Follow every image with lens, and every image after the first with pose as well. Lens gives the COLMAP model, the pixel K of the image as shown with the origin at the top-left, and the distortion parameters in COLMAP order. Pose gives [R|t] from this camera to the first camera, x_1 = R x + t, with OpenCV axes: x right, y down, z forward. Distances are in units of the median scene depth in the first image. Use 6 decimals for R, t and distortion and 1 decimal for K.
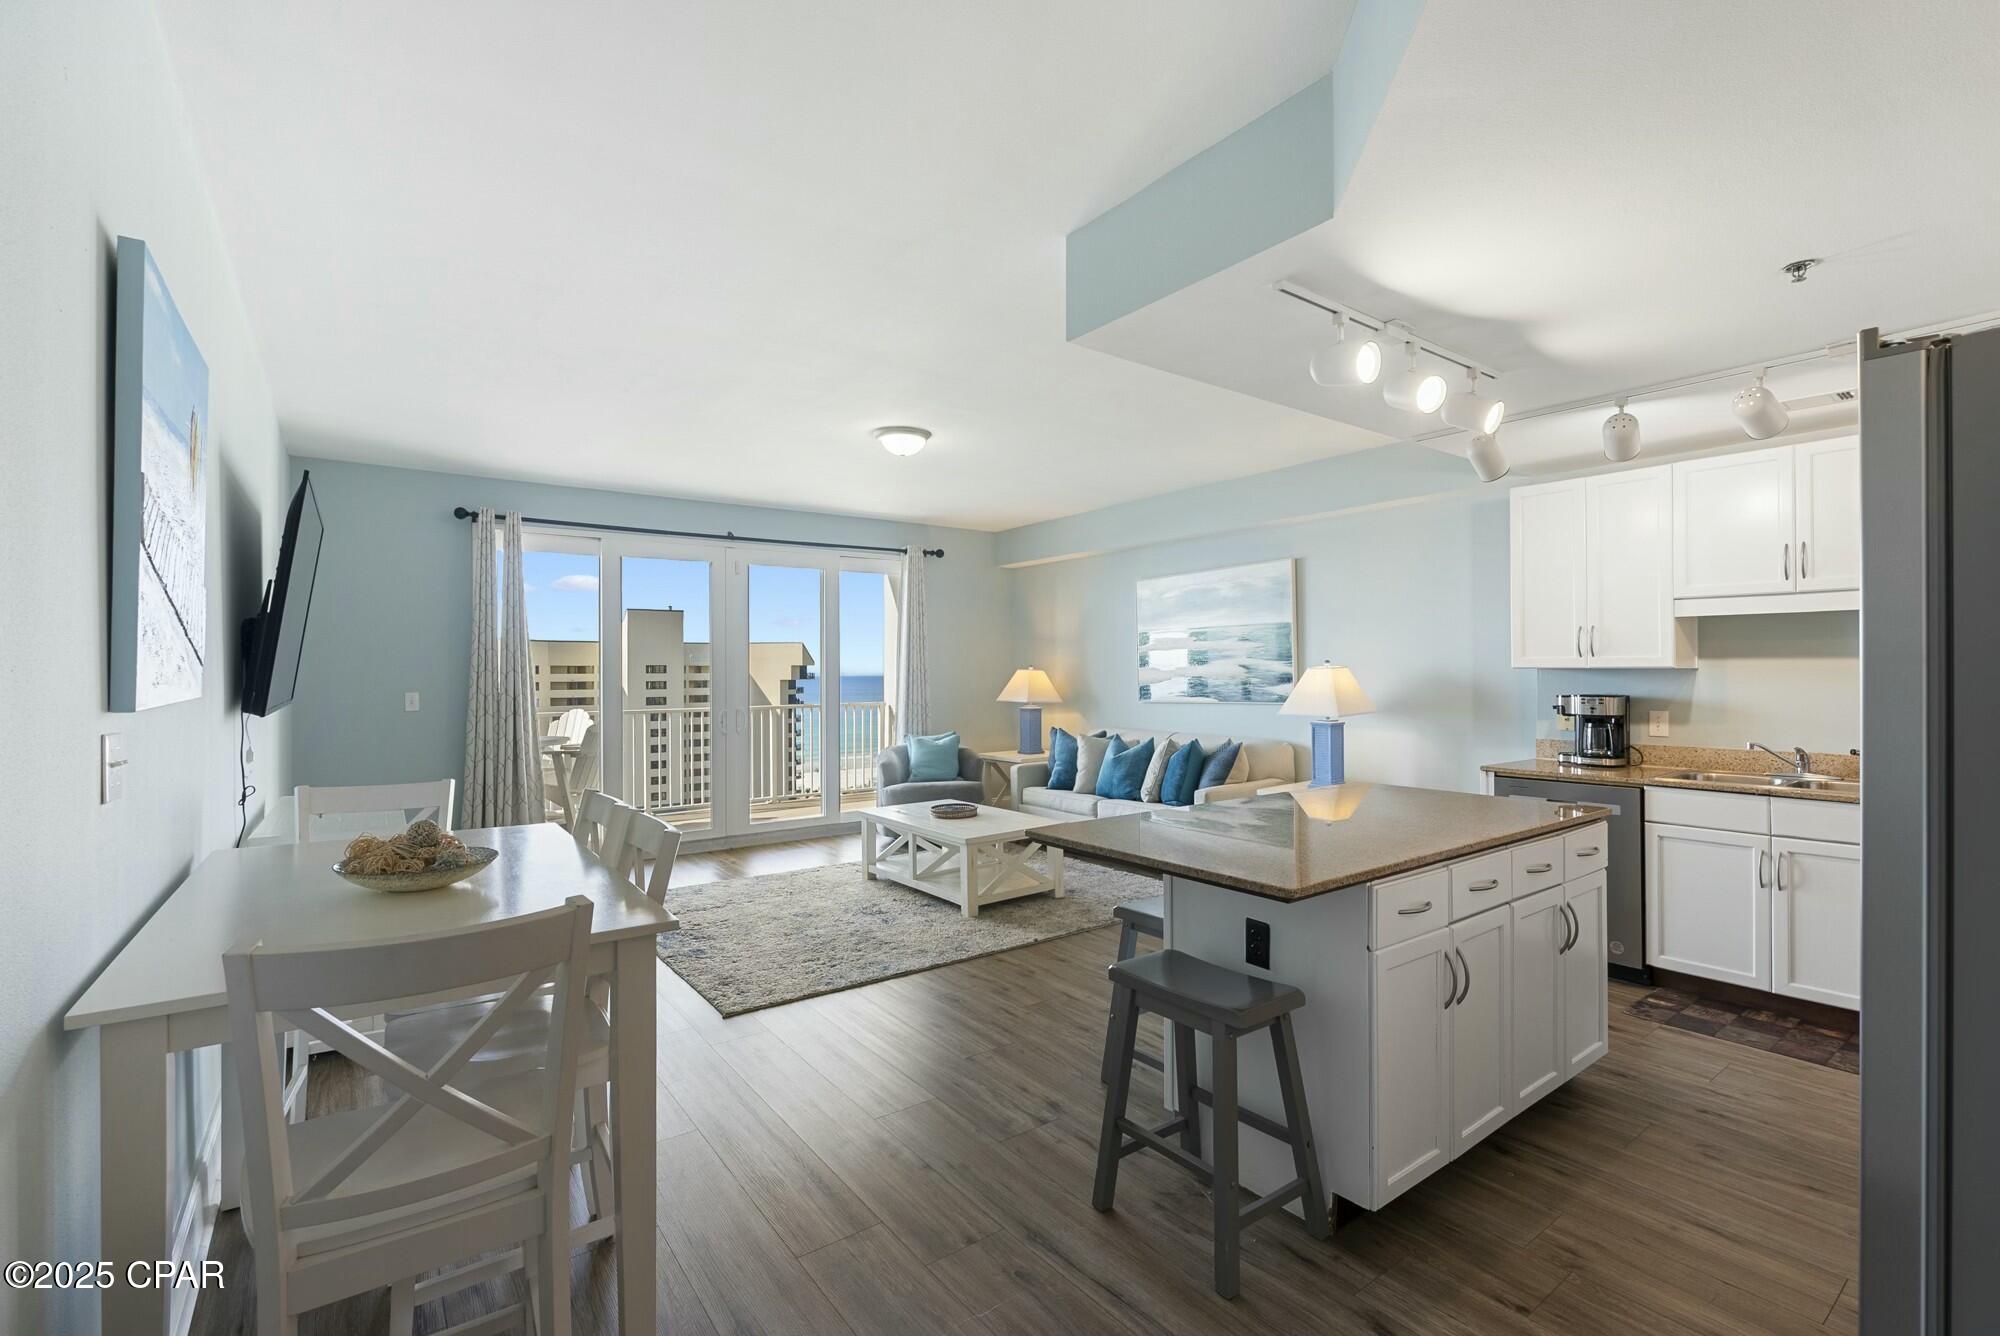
lens RADIAL K [[882.5, 0, 995.8], [0, 882.5, 661.5], [0, 0, 1]] dist [-0.012545, 0.001176]
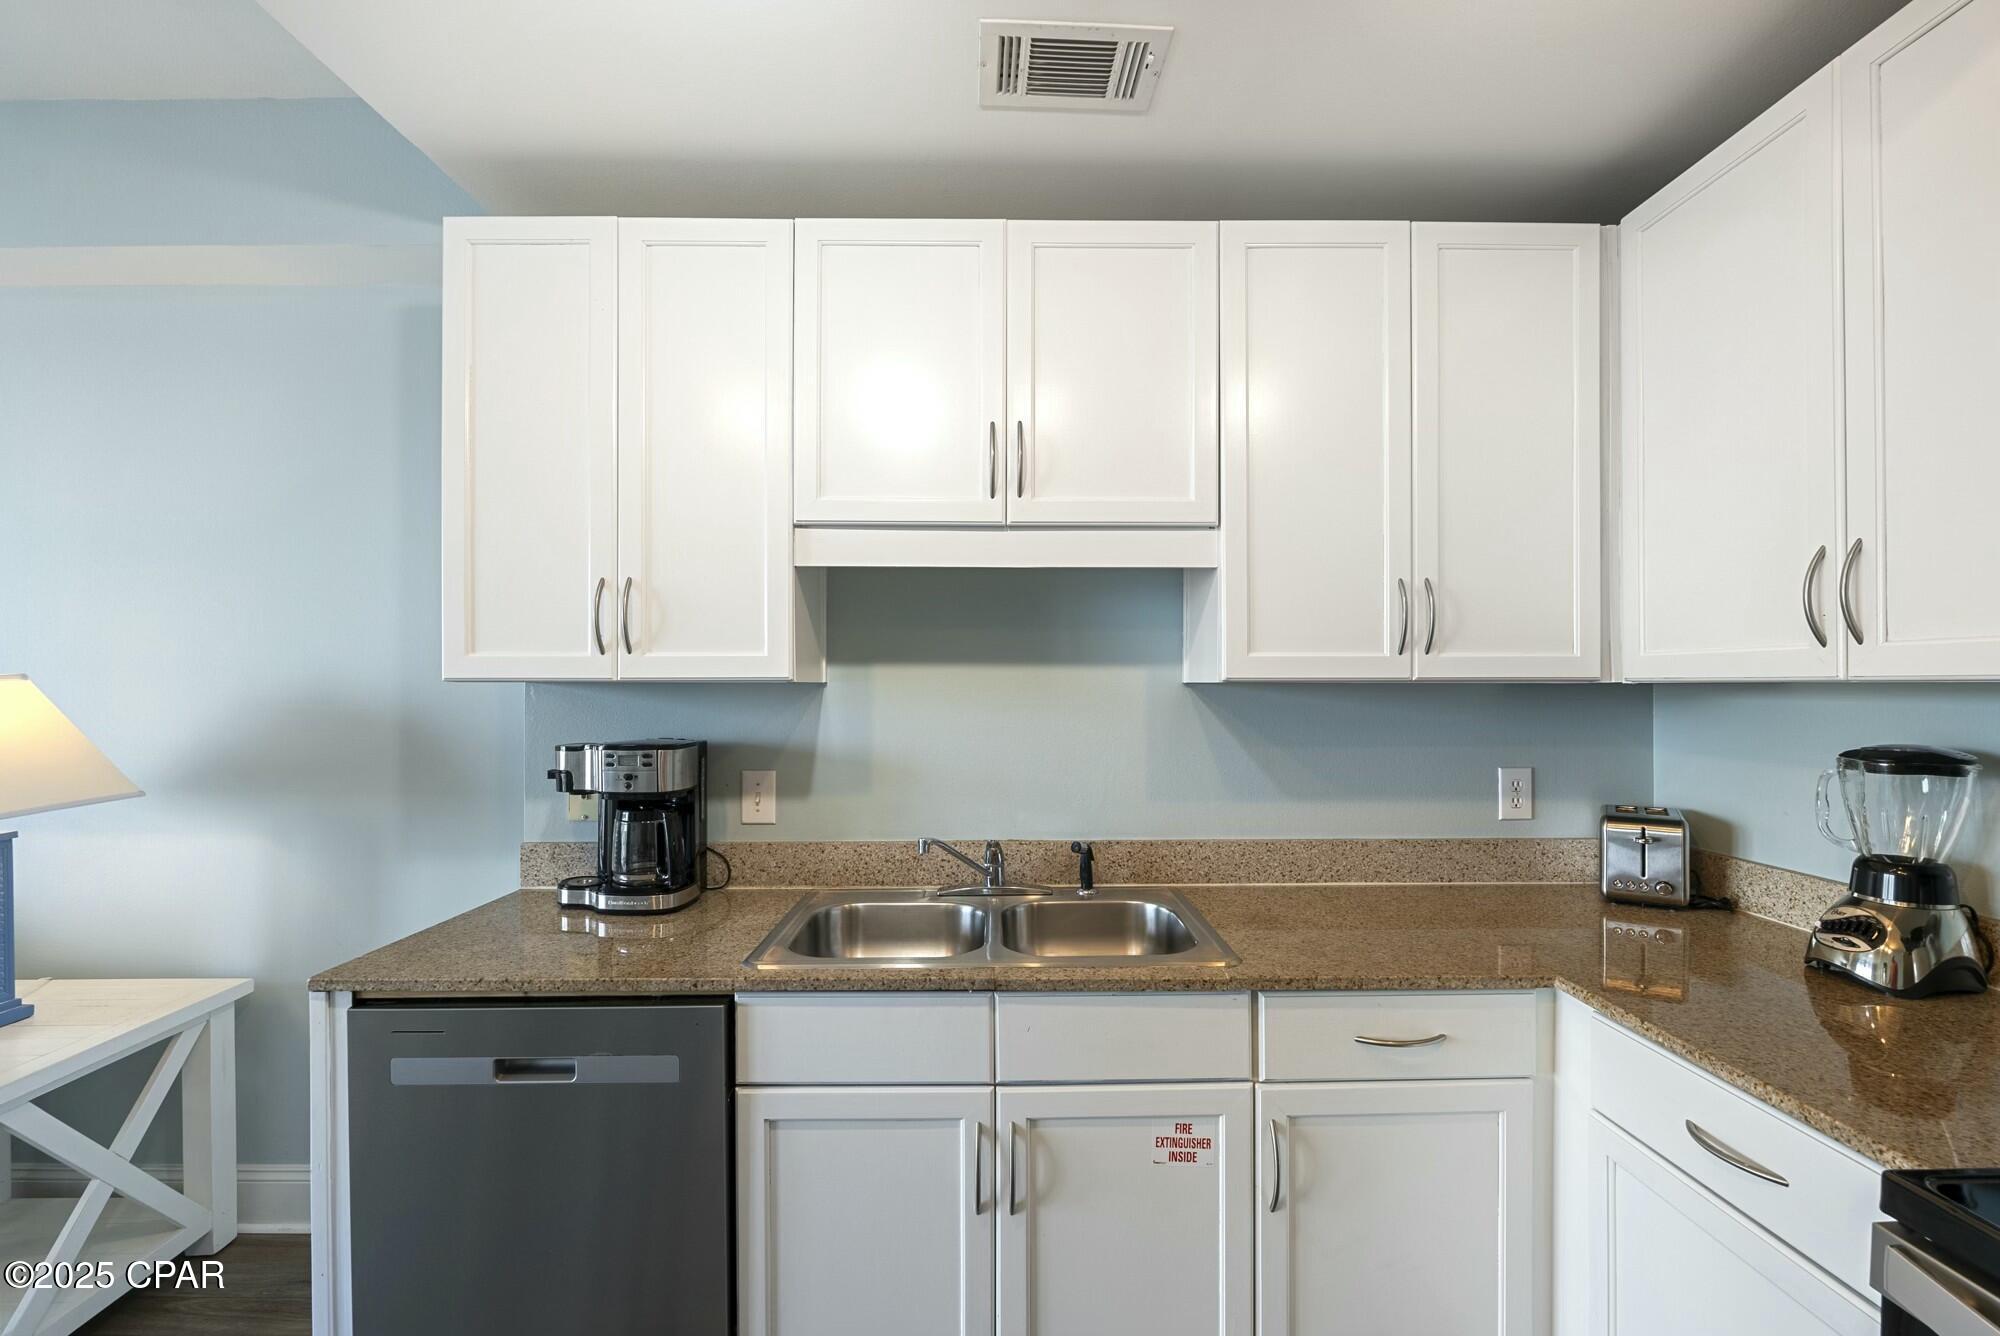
lens RADIAL K [[882.5, 0, 1011.4], [0, 882.5, 685.7], [0, 0, 1]] dist [-0.012545, 0.001176]
pose [[0.583331, -0.000675, 0.812234, 0.332929], [-0.009308, 0.999928, 0.007515, 0.003653], [-0.812181, -0.011944, 0.583283, 0.454152]]
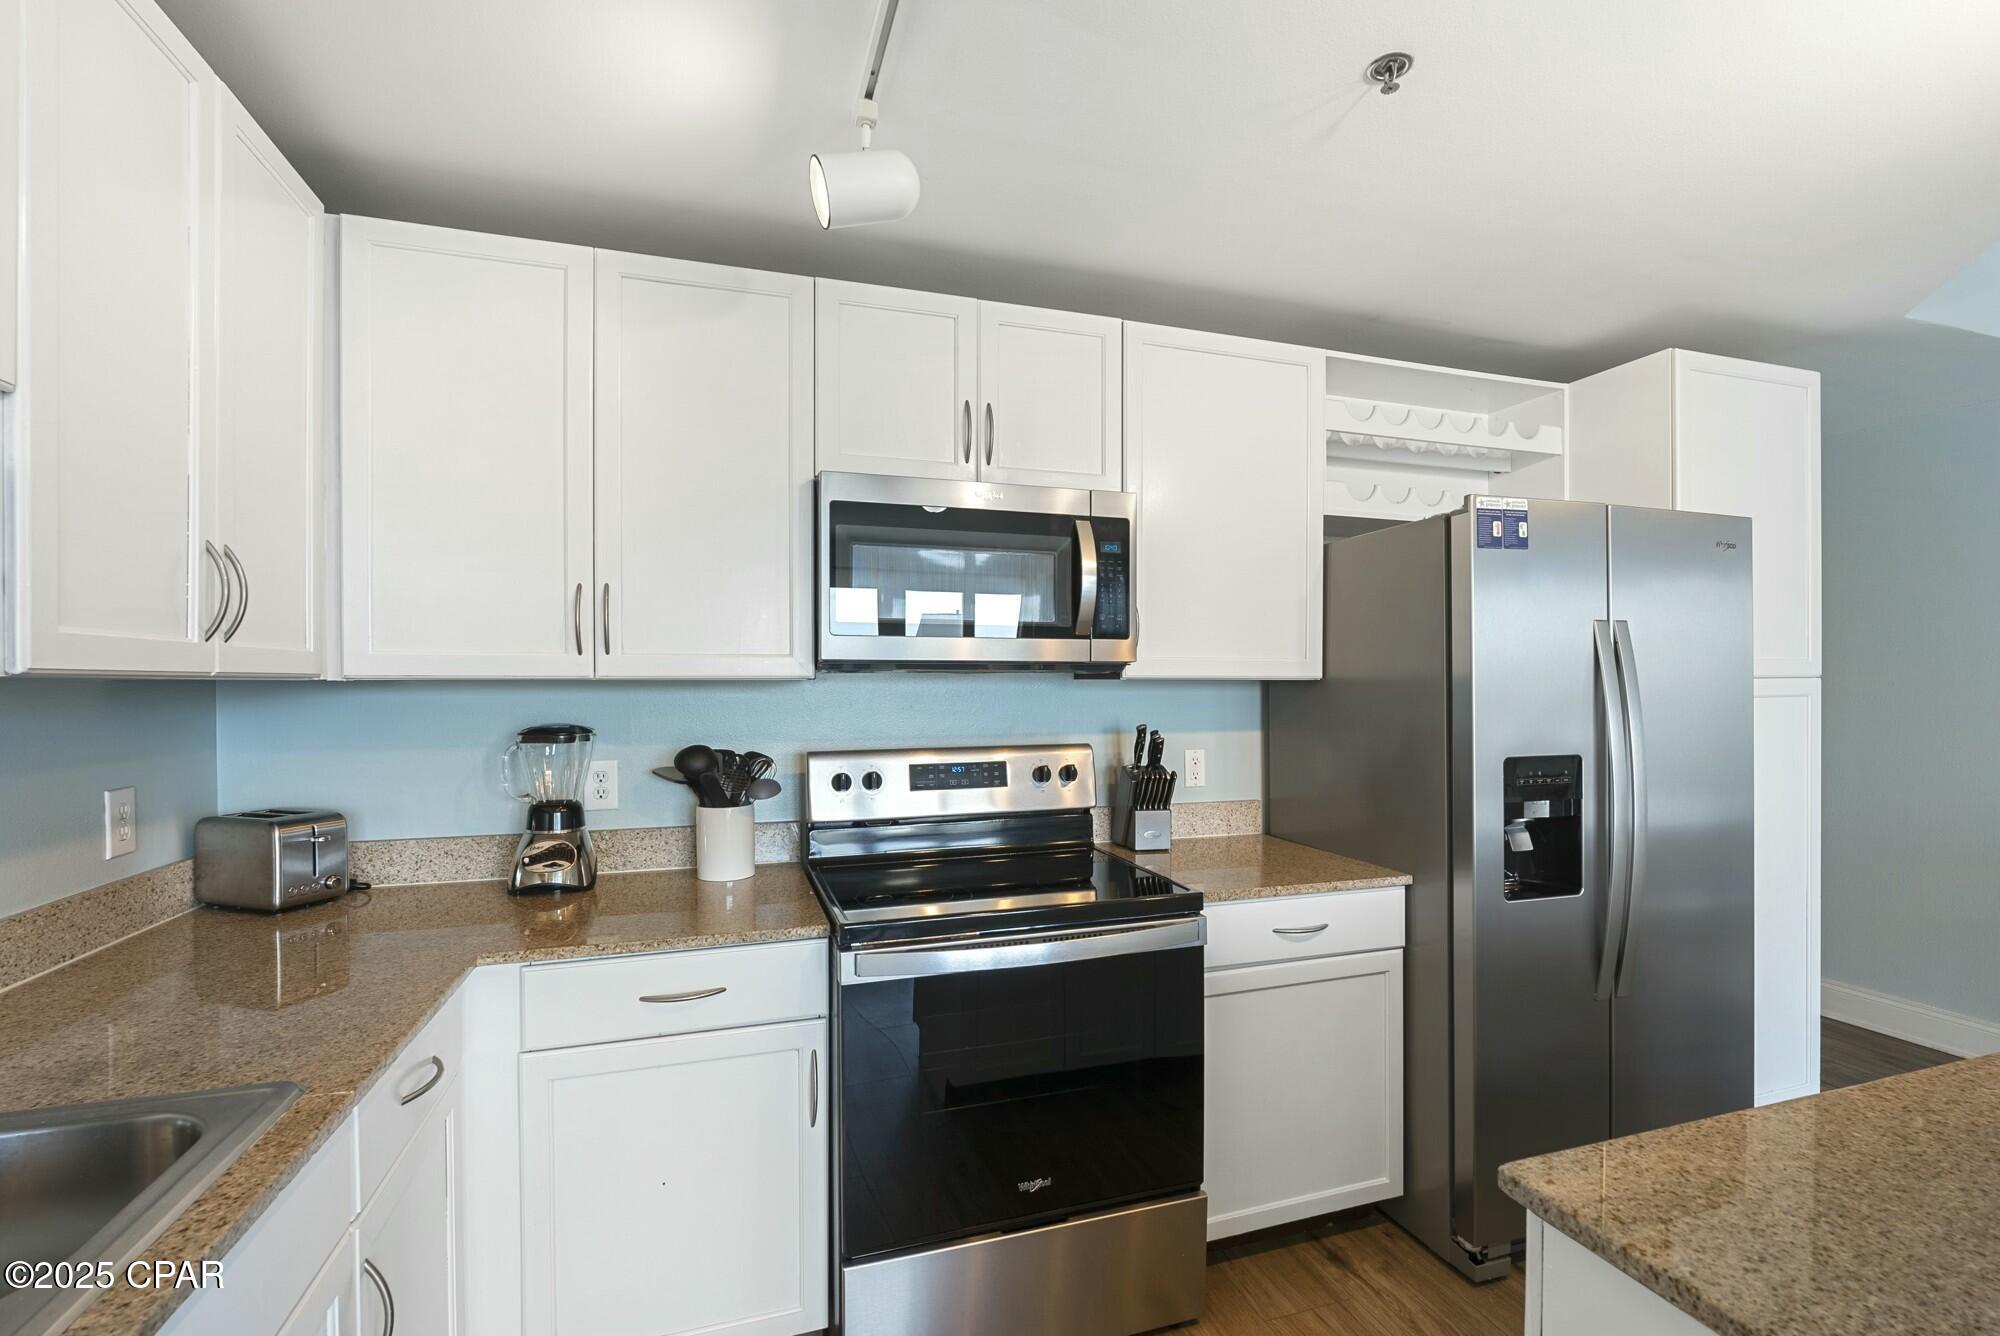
lens RADIAL K [[882.5, 0, 1003.8], [0, 882.5, 680.2], [0, 0, 1]] dist [-0.012545, 0.001176]
pose [[-0.951553, 0.003260, 0.307468, 0.393378], [-0.001141, 0.999899, -0.014133, 0.007103], [-0.307483, -0.013799, -0.951453, 0.681259]]
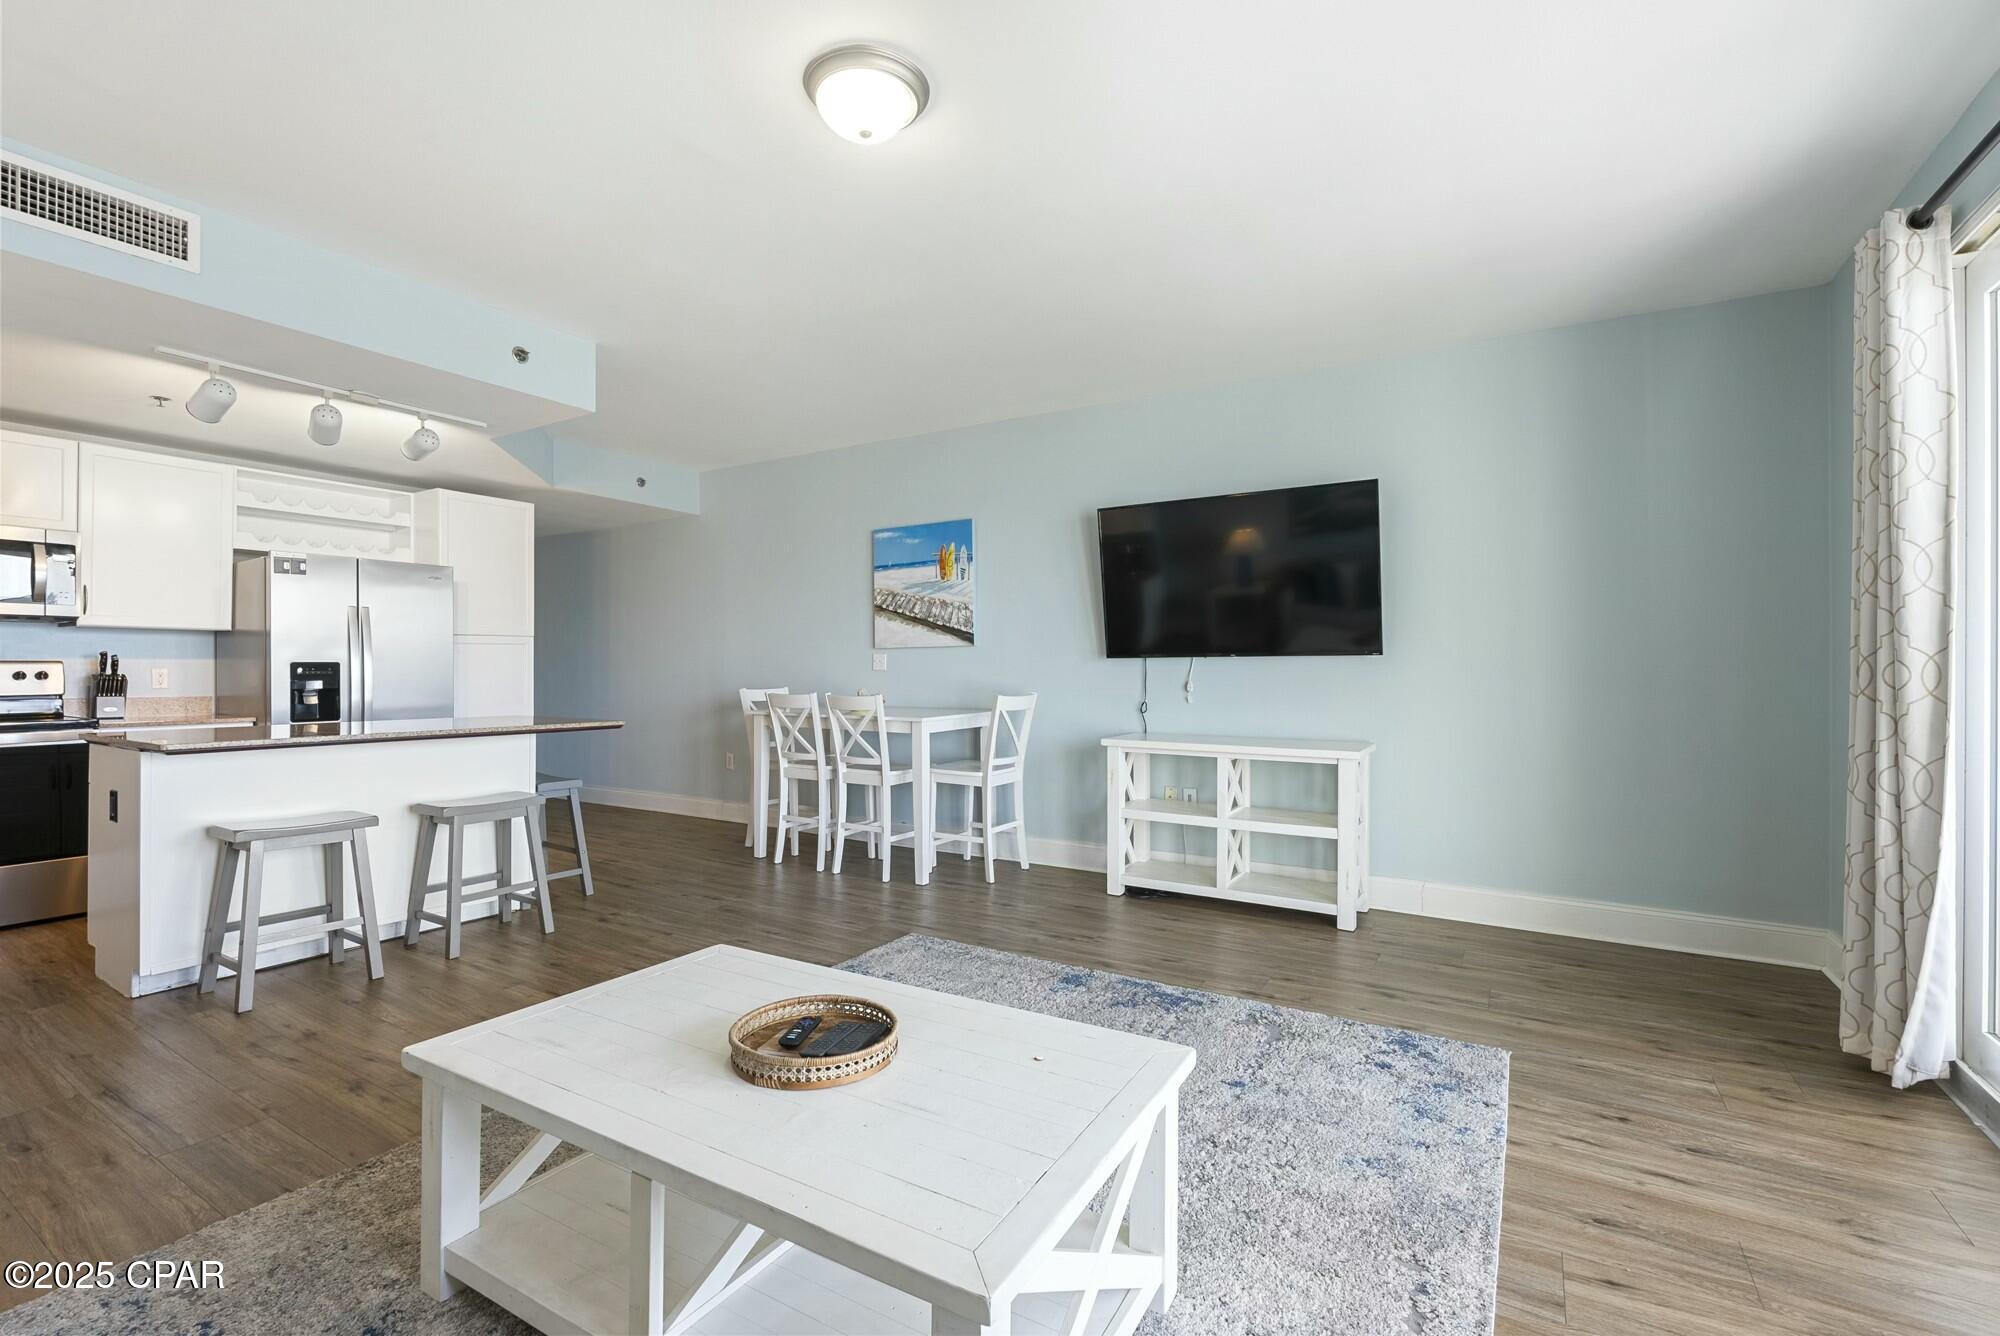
lens RADIAL K [[882.5, 0, 1016.1], [0, 882.5, 665.9], [0, 0, 1]] dist [-0.012545, 0.001176]
pose [[-0.921629, 0.000400, -0.388072, 0.002001], [0.006732, 0.999865, -0.014957, 0.053124], [0.388014, -0.016397, -0.921507, 1.311441]]
